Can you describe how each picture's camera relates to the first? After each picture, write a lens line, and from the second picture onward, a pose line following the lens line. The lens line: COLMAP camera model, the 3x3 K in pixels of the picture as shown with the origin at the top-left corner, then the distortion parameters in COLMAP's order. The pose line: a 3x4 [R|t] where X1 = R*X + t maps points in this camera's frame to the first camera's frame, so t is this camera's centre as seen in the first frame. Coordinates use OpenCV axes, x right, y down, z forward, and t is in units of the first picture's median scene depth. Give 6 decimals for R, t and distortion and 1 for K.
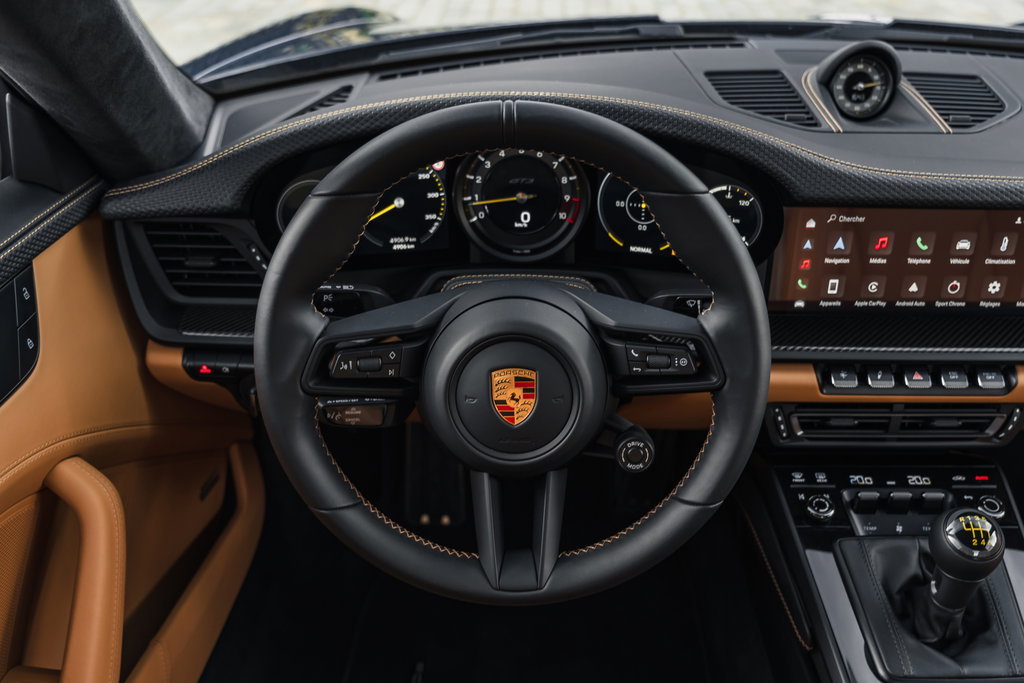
lens RADIAL K [[797.3, 0, 512.4], [0, 797.3, 341.6], [0, 0, 1]] dist [0.001303, 0.000301]
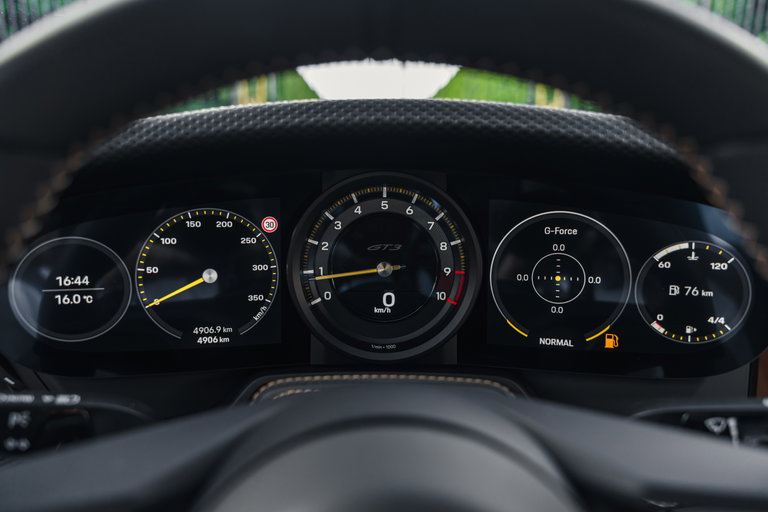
lens RADIAL K [[529.6, 0, 400.7], [0, 529.6, 254.9], [0, 0, 1]] dist [-0.007750, -0.000426]
pose [[0.997481, 0.013089, 0.069723, -0.006963], [0.011044, 0.942200, -0.334869, -0.033578], [-0.070076, 0.334795, 0.939682, 0.544334]]
